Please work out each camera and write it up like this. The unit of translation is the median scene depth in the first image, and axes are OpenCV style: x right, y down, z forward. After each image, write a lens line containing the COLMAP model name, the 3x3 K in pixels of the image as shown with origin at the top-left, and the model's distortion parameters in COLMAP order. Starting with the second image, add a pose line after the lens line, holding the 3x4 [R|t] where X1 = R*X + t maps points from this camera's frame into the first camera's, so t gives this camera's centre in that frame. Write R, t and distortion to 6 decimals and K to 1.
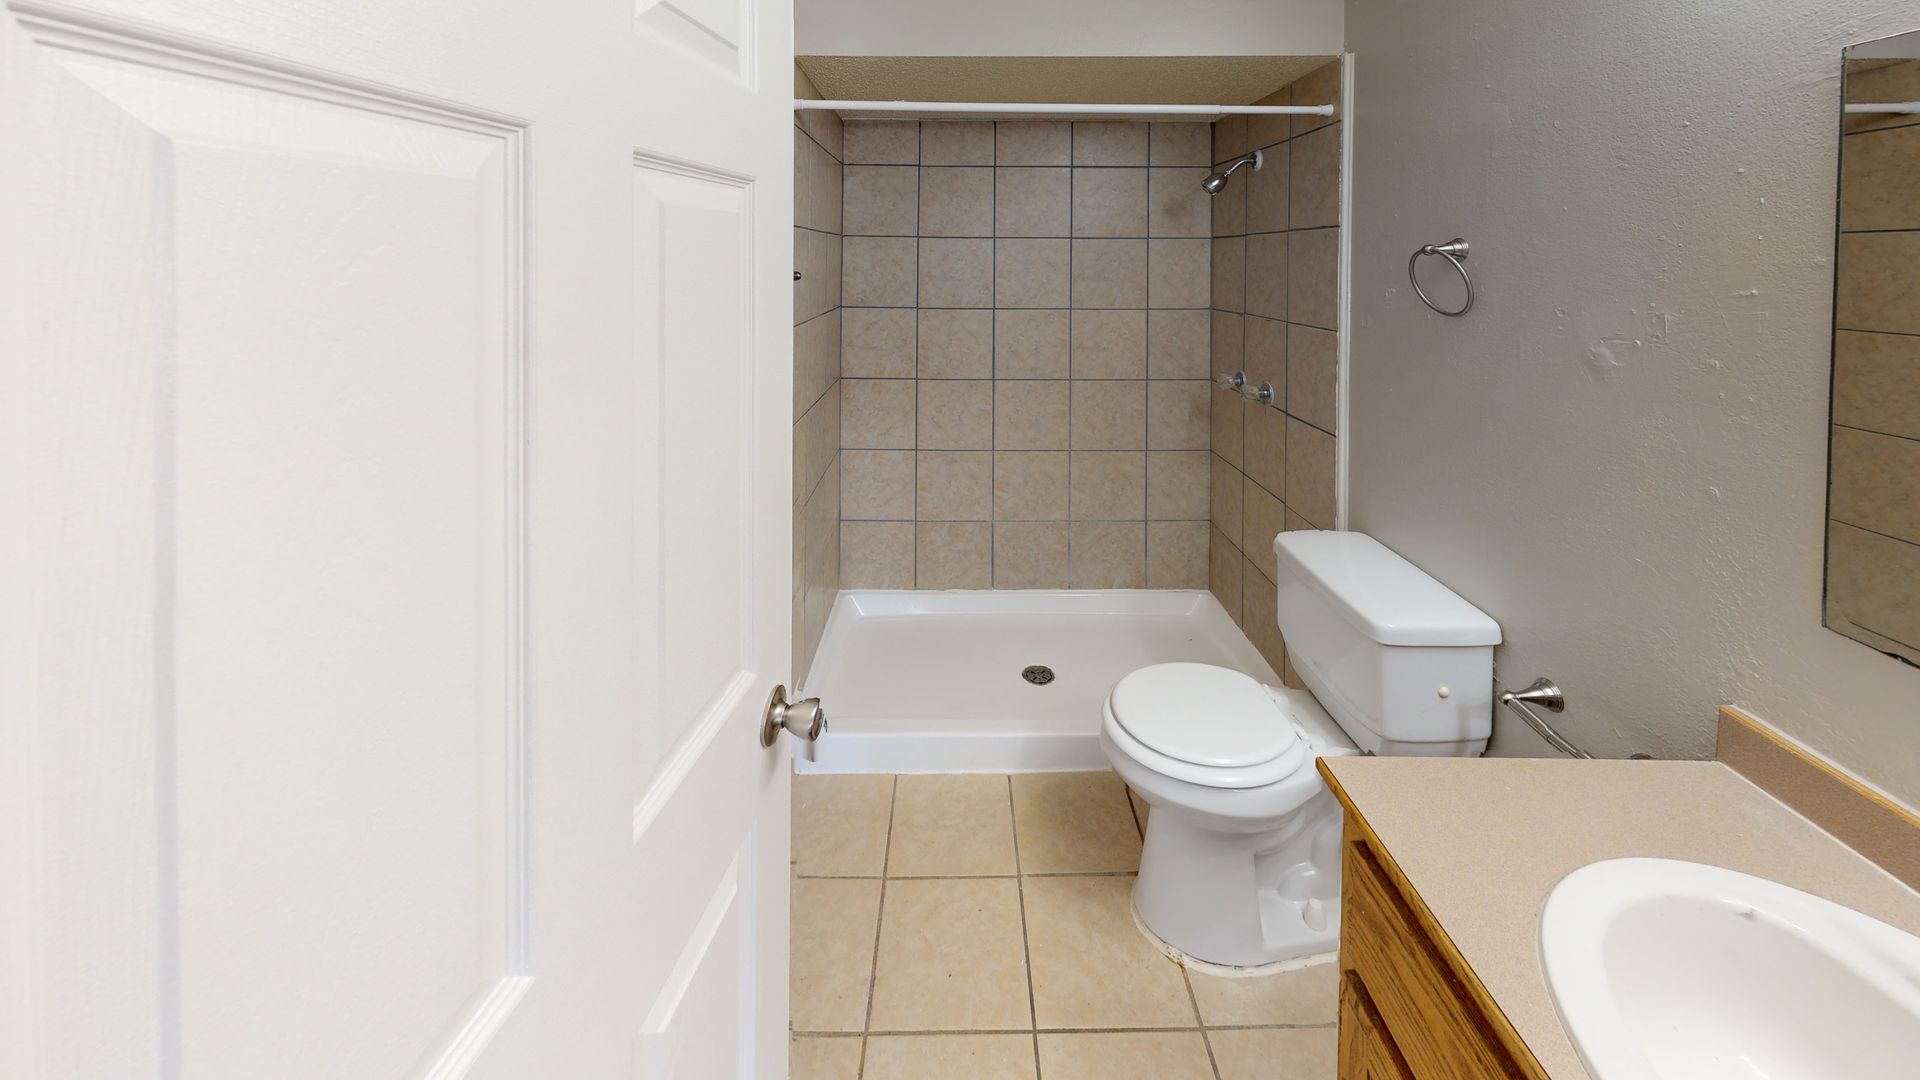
lens RADIAL K [[703.8, 0, 960.2], [0, 703.8, 542.5], [0, 0, 1]] dist [0.000162, -0.000104]
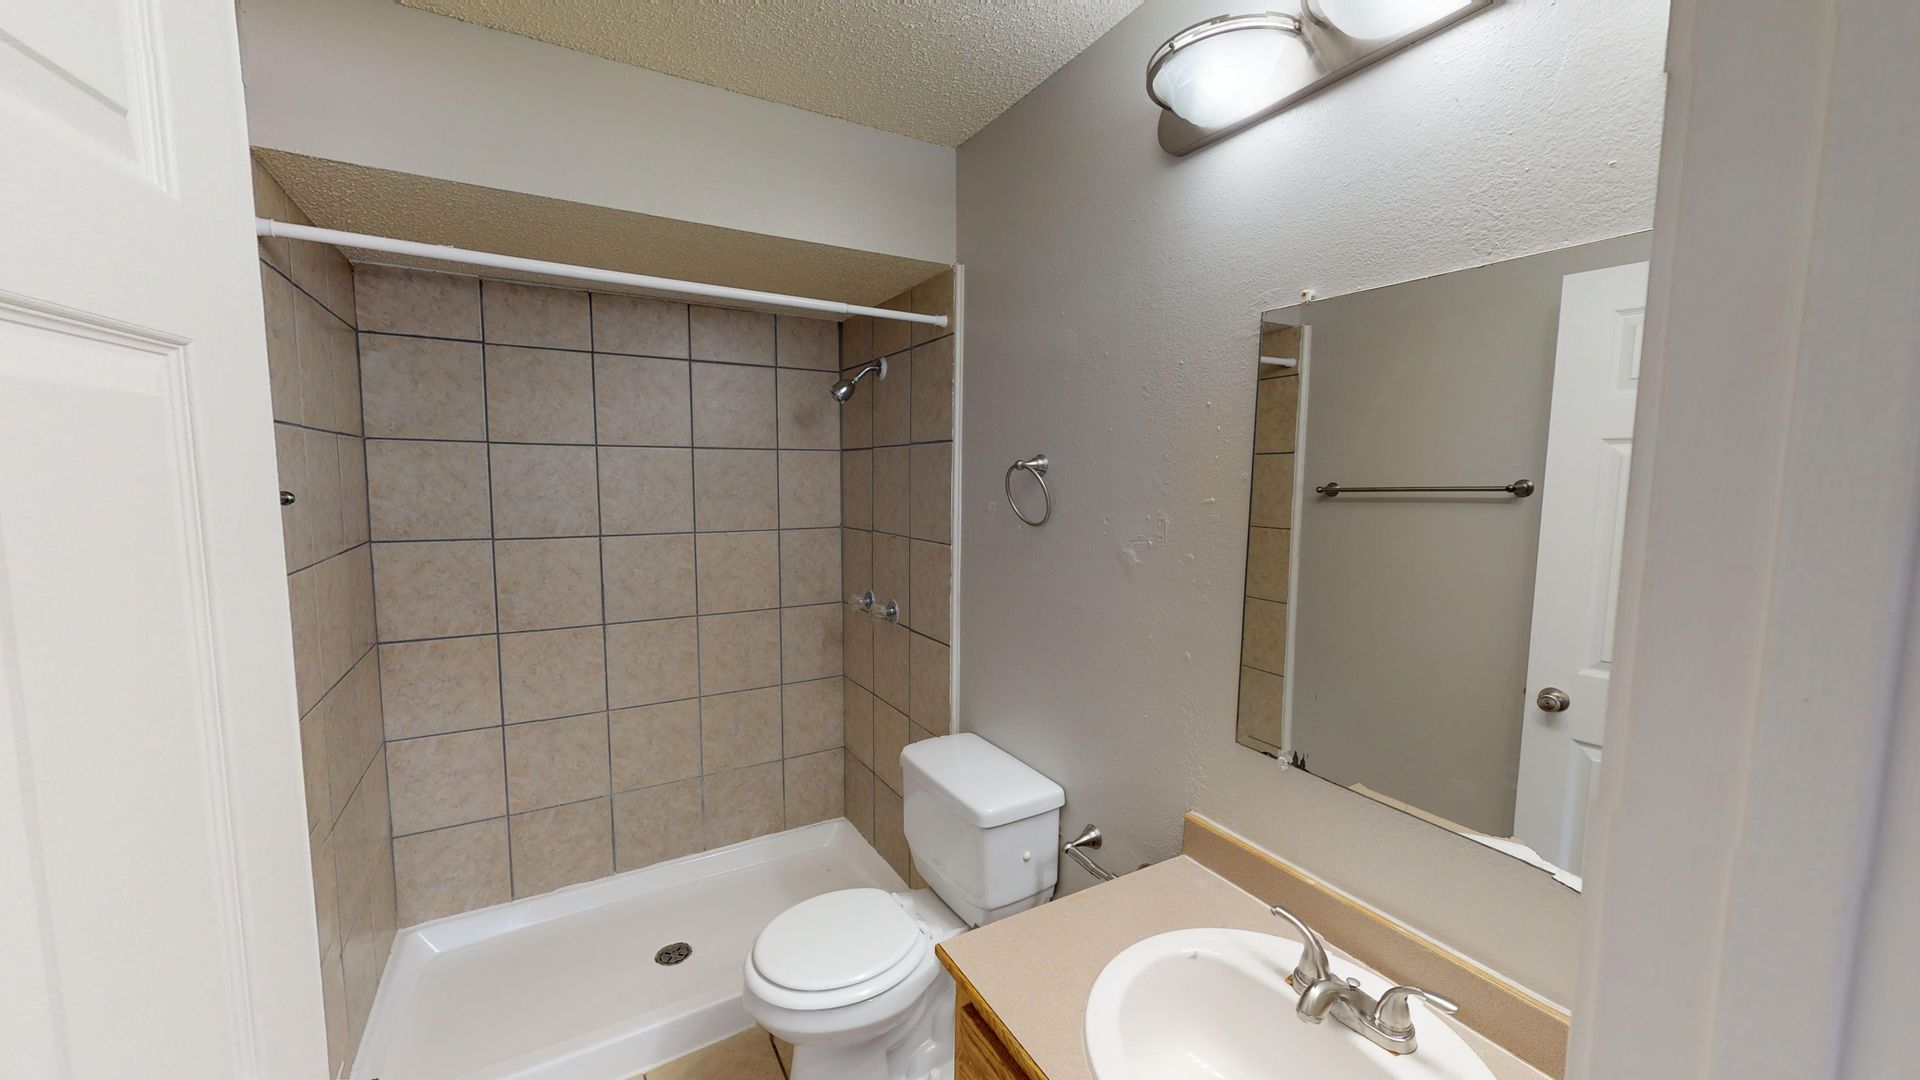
lens RADIAL K [[703.8, 0, 960.2], [0, 703.8, 542.5], [0, 0, 1]] dist [0.000162, -0.000104]
pose [[0.865550, -0.047372, 0.498576, -0.000131], [-0.004094, 0.994814, 0.101630, -0.427338], [-0.500805, -0.090007, 0.860868, 0.046792]]
